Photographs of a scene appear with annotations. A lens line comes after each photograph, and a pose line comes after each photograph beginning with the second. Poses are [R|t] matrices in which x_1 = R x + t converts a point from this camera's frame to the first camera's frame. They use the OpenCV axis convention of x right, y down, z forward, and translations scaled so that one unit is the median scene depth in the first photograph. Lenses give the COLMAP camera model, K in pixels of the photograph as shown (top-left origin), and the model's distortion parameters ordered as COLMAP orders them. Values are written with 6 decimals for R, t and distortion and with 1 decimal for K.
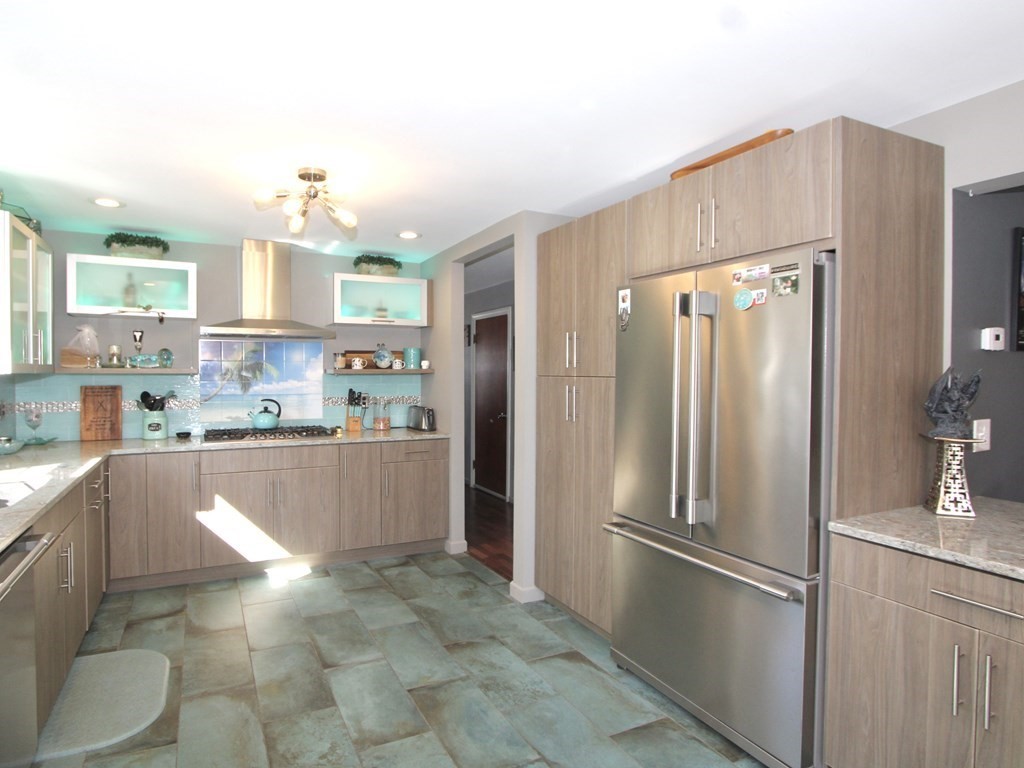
lens RADIAL K [[558.0, 0, 441.4], [0, 558.0, 383.1], [0, 0, 1]] dist [-0.017089, 0.004648]
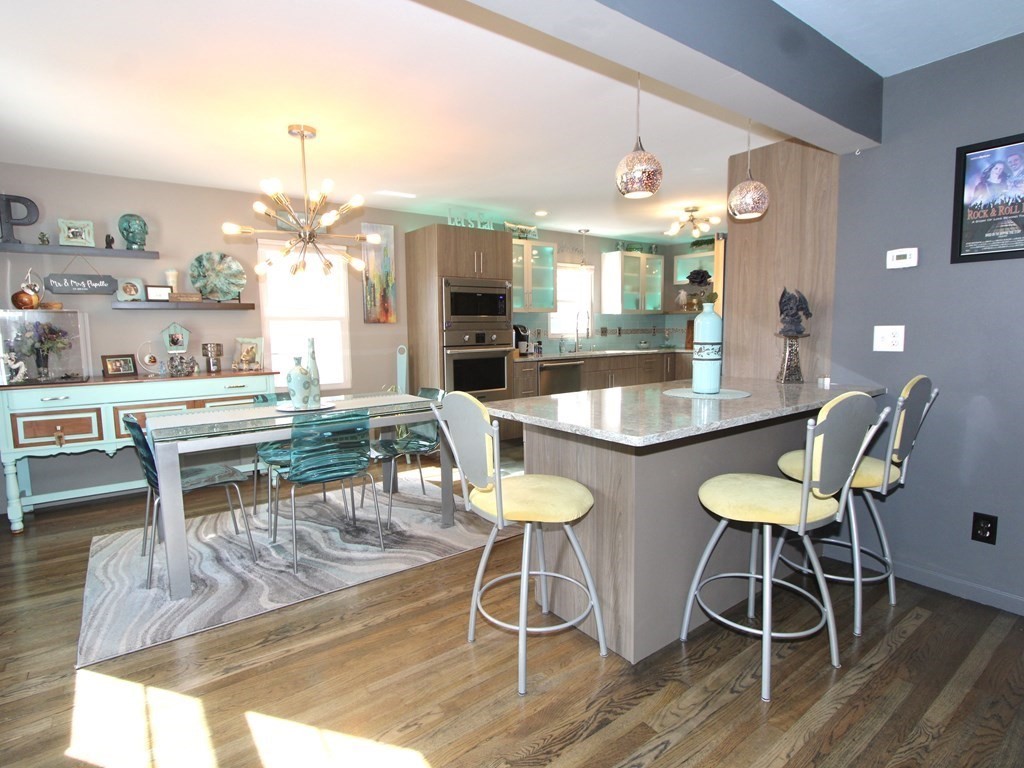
lens RADIAL K [[535.0, 0, 511.0], [0, 535.0, 381.0], [0, 0, 1]] dist [-0.013637, 0.002360]
pose [[0.228335, 0.094001, -0.969034, 1.154864], [-0.005875, 0.995443, 0.095179, 0.045668], [0.973565, -0.016040, 0.227847, -0.063202]]
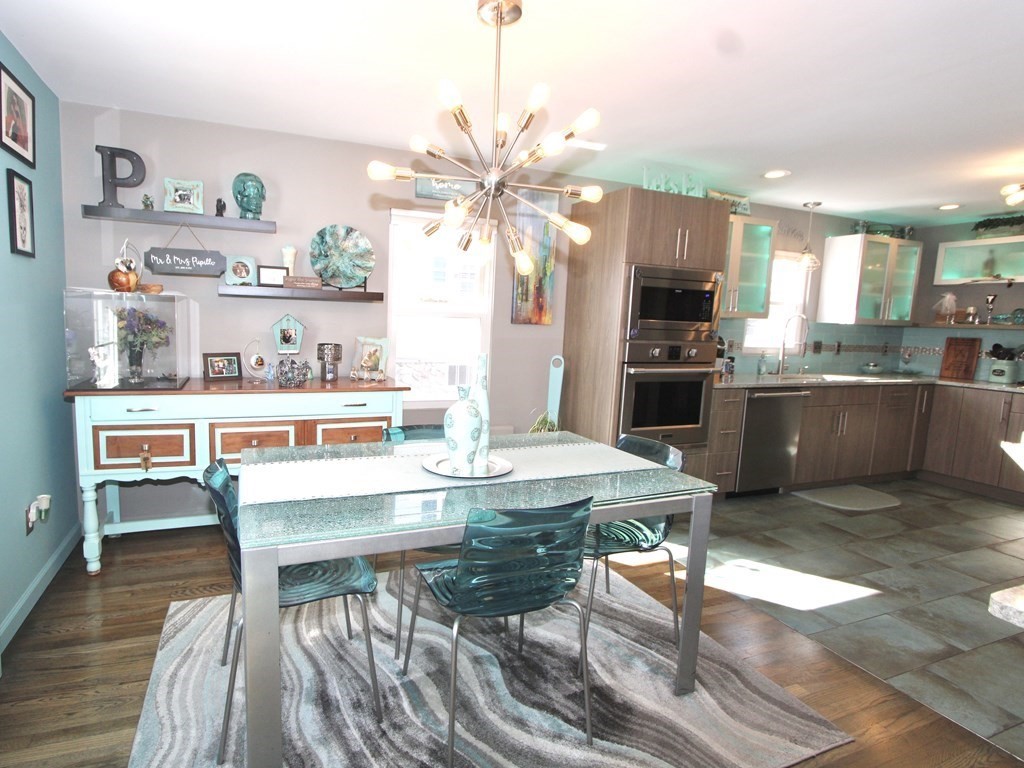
lens RADIAL K [[535.0, 0, 446.4], [0, 535.0, 380.3], [0, 0, 1]] dist [-0.013637, 0.002360]
pose [[-0.045435, 0.113995, -0.992442, 0.767525], [-0.052723, 0.991810, 0.116336, 0.025716], [0.997575, 0.057610, -0.039053, -0.195286]]
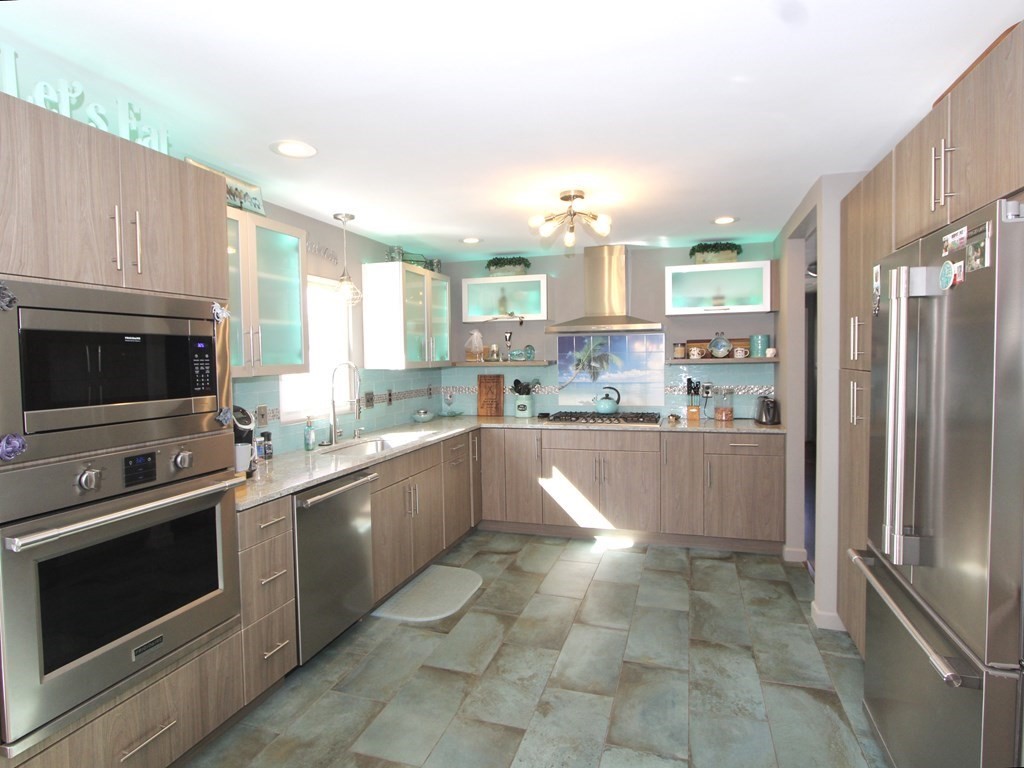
lens RADIAL K [[558.0, 0, 511.3], [0, 558.0, 380.8], [0, 0, 1]] dist [-0.017089, 0.004648]
pose [[0.752143, 0.013782, -0.658856, 0.325574], [0.006370, 0.999583, 0.028181, -0.019464], [0.658969, -0.025393, 0.751741, 0.033092]]
